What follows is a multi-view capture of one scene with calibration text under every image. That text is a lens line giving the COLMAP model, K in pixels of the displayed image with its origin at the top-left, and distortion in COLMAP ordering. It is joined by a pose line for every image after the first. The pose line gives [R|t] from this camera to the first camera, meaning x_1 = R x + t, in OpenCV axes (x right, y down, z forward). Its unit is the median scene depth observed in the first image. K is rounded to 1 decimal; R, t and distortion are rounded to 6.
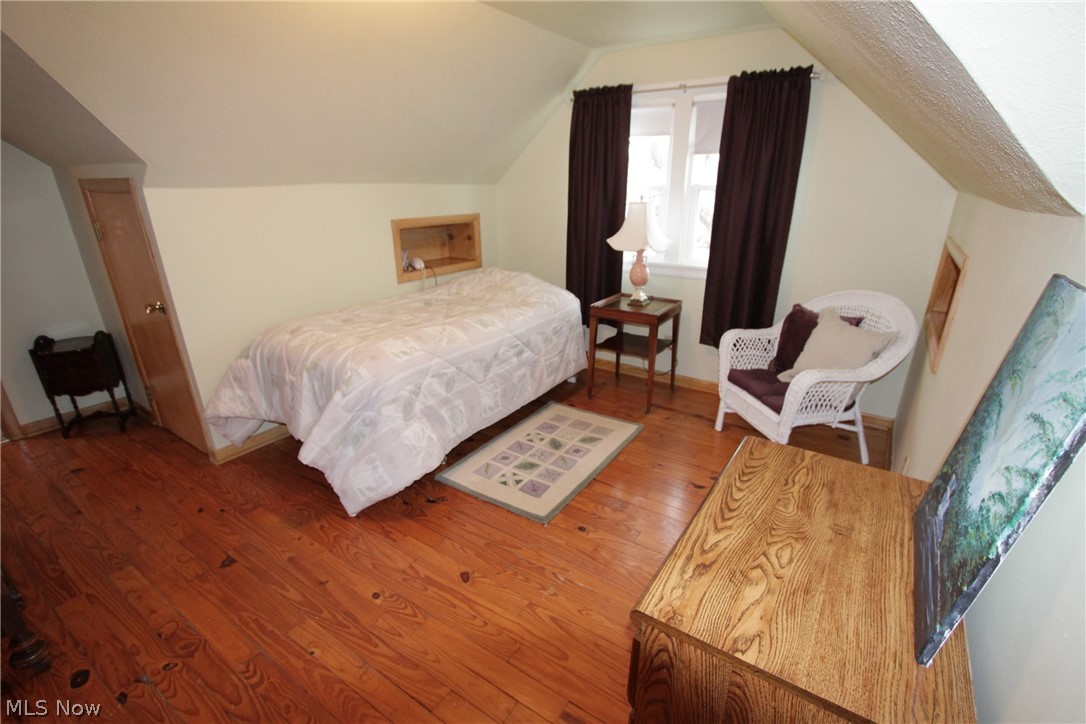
lens RADIAL K [[500.8, 0, 555.9], [0, 500.8, 384.0], [0, 0, 1]] dist [-0.019139, 0.001725]
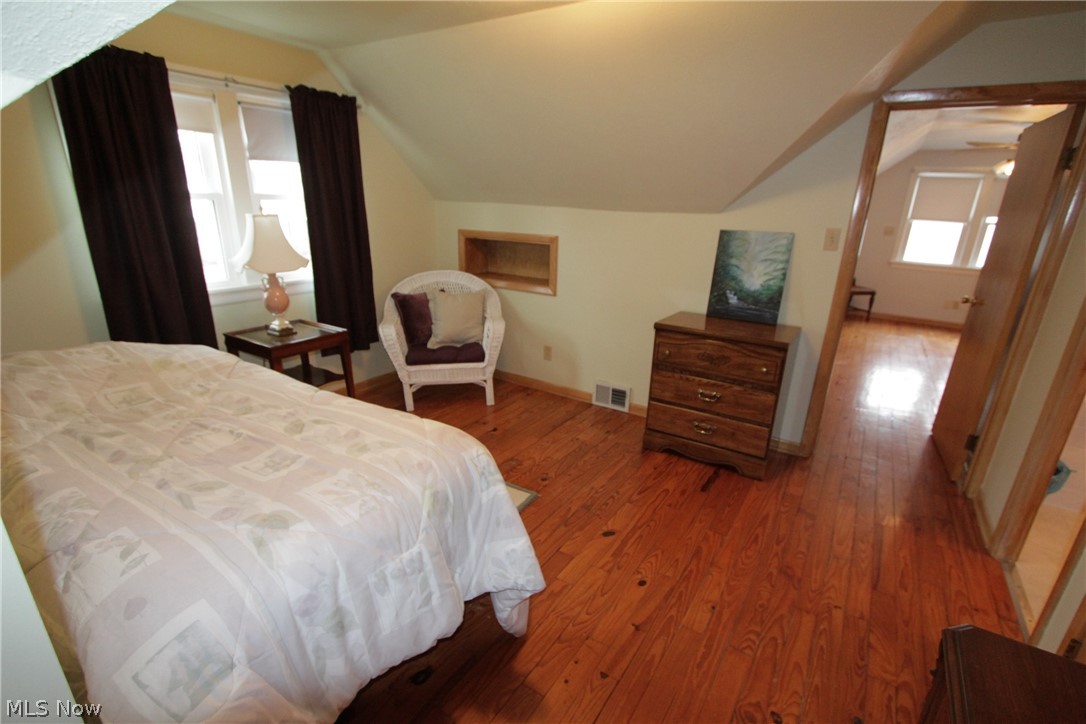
lens RADIAL K [[500.8, 0, 555.9], [0, 500.8, 384.0], [0, 0, 1]] dist [-0.019139, 0.001725]
pose [[-0.015080, -0.347859, 0.937426, -0.847758], [0.346112, 0.877757, 0.331285, -0.260150], [-0.938072, 0.329450, 0.107162, 0.638091]]
